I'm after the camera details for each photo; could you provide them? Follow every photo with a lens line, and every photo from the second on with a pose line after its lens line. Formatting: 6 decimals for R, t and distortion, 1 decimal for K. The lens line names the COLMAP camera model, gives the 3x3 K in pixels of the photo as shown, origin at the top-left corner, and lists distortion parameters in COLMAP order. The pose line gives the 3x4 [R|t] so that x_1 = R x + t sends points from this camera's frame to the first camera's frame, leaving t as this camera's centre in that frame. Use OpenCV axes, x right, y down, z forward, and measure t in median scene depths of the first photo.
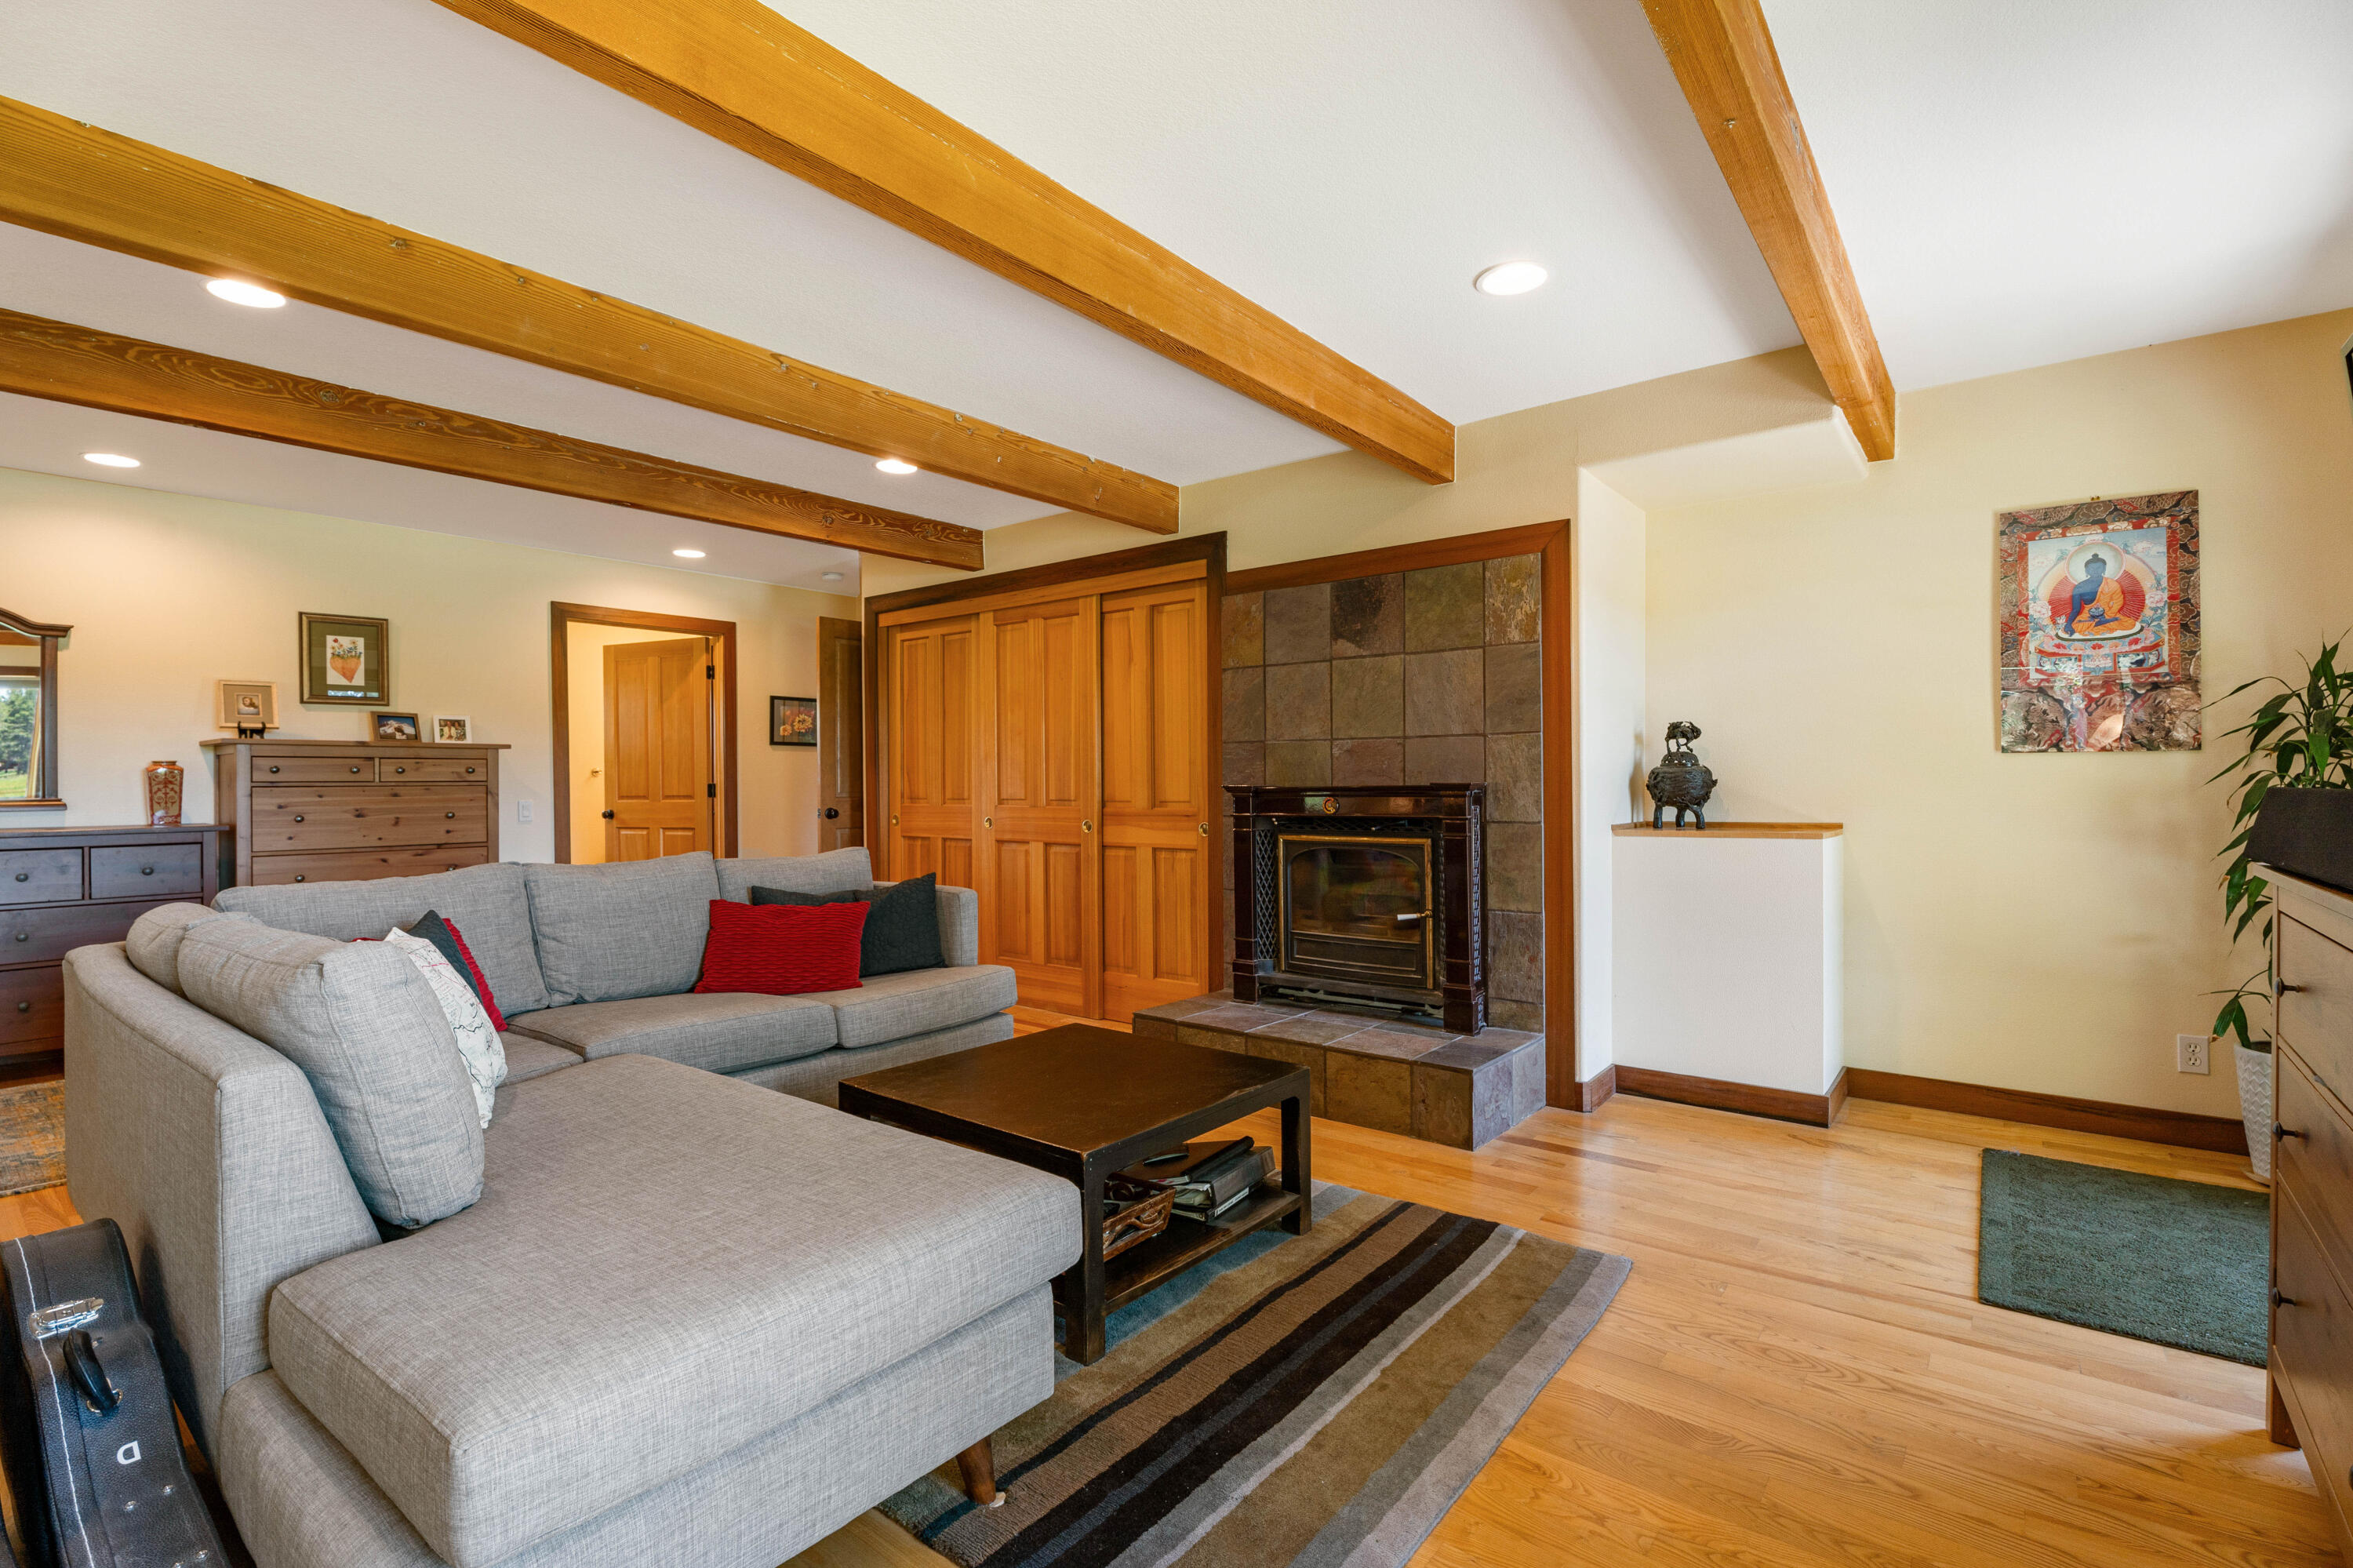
lens RADIAL K [[1059.4, 0, 1155.0], [0, 1059.4, 780.9], [0, 0, 1]] dist [-0.016382, -0.000251]
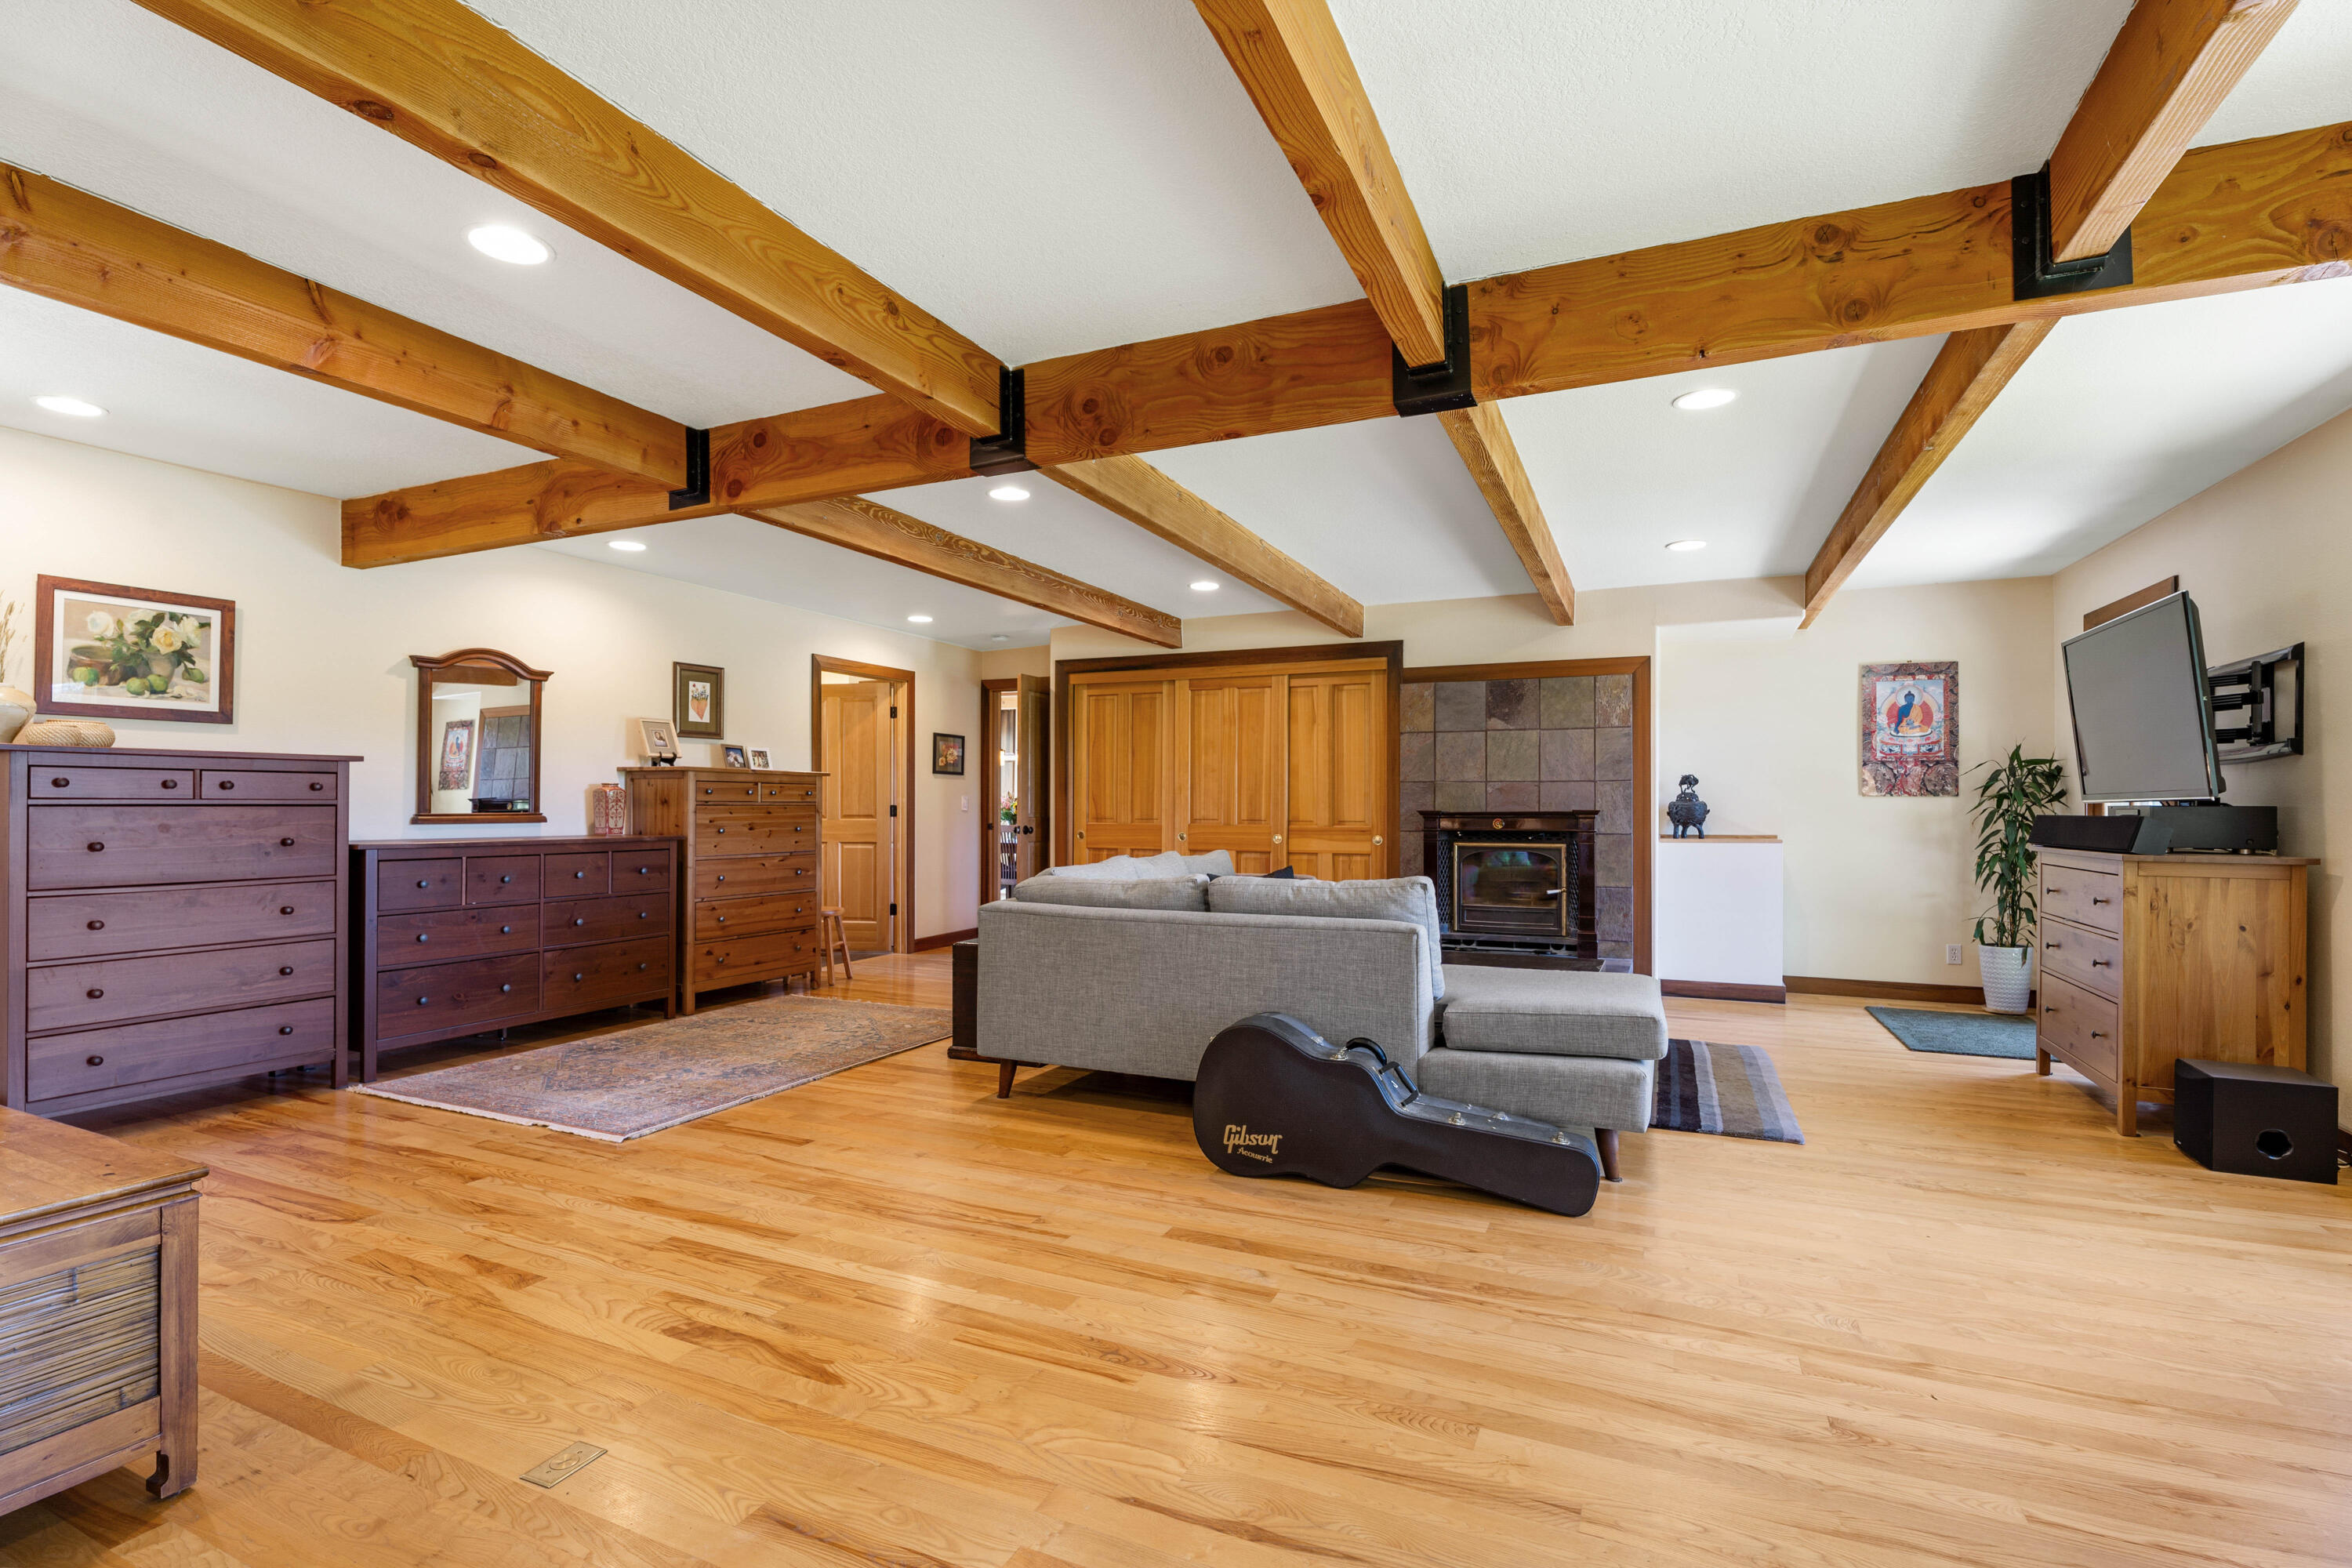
lens RADIAL K [[1075.2, 0, 1167.1], [0, 1075.2, 795.1], [0, 0, 1]] dist [-0.010563, -0.000241]
pose [[0.969106, 0.011780, 0.246363, -0.674561], [-0.009224, 0.999891, -0.011528, 0.003388], [-0.246472, 0.008899, 0.969109, -0.415881]]
